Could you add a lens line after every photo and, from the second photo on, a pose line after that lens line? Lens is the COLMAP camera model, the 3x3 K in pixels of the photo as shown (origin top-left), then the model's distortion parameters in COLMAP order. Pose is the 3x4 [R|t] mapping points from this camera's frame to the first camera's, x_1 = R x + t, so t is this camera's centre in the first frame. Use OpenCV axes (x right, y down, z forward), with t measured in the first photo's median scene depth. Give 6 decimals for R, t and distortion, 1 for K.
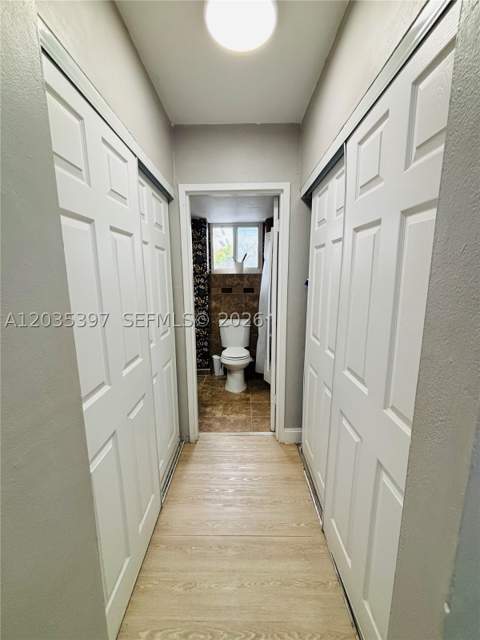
lens RADIAL K [[258.8, 0, 240.2], [0, 258.8, 318.8], [0, 0, 1]] dist [0.002464, 0.000078]
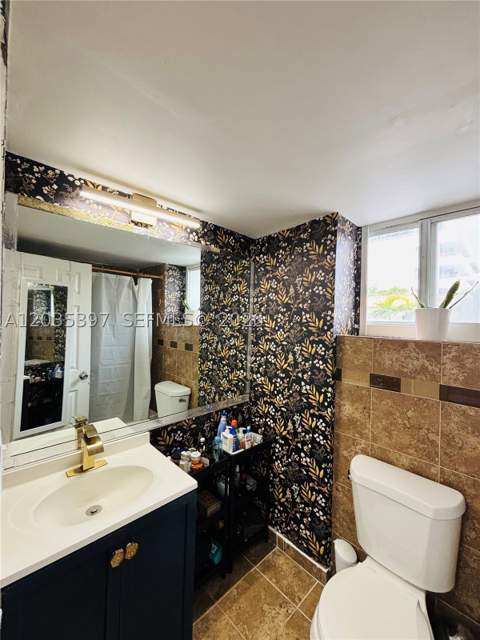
lens RADIAL K [[258.8, 0, 239.8], [0, 258.8, 322.0], [0, 0, 1]] dist [0.002464, 0.000078]
pose [[0.698938, 0.024638, -0.714758, 0.068211], [-0.154916, 0.980894, -0.117676, -0.118412], [0.698203, 0.192976, 0.689401, 0.576695]]
